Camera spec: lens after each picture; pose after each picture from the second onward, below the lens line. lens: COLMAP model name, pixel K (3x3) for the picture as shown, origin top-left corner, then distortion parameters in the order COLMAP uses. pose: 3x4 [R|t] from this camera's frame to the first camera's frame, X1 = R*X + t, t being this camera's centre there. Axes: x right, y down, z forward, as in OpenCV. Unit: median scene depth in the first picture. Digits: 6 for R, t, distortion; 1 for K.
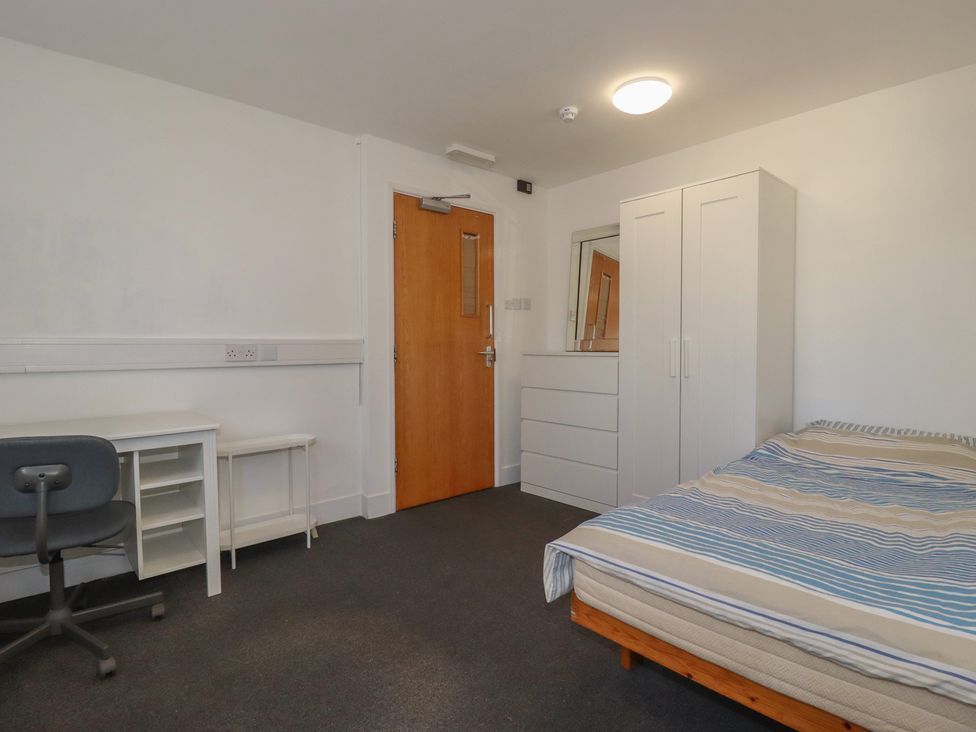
lens RADIAL K [[523.8, 0, 487.9], [0, 523.8, 362.1], [0, 0, 1]] dist [0.005205, -0.012800]
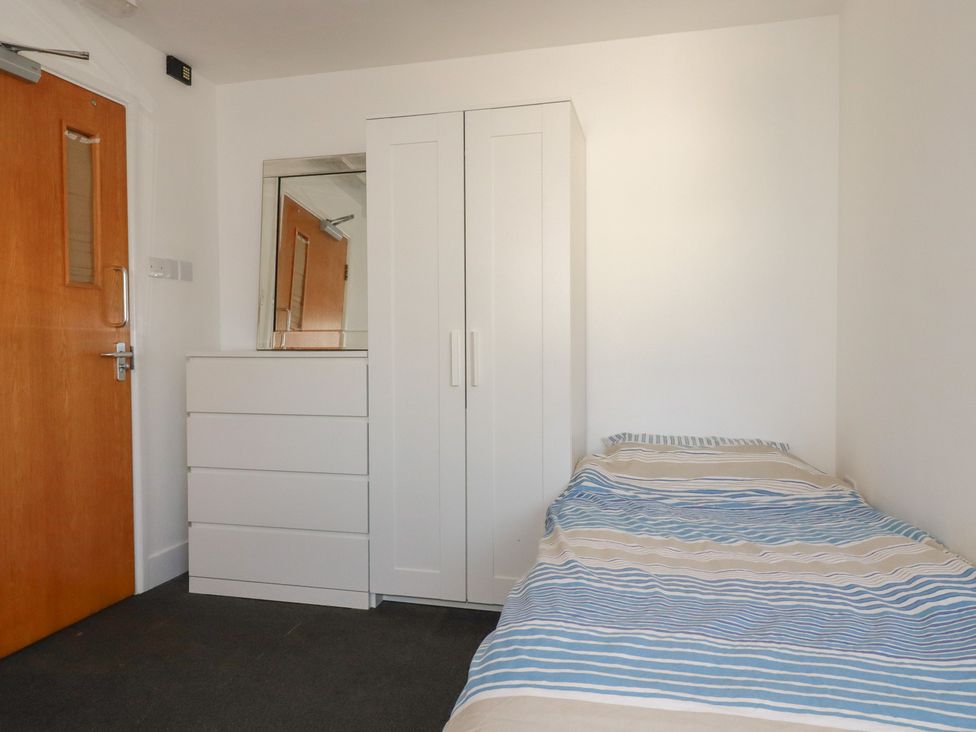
lens RADIAL K [[676.2, 0, 488.2], [0, 676.2, 359.7], [0, 0, 1]] dist [0.004951, -0.007613]
pose [[0.827358, -0.017597, 0.561399, -0.093373], [0.020676, 0.999786, 0.000867, -0.005548], [-0.561294, 0.010890, 0.827545, 0.228237]]
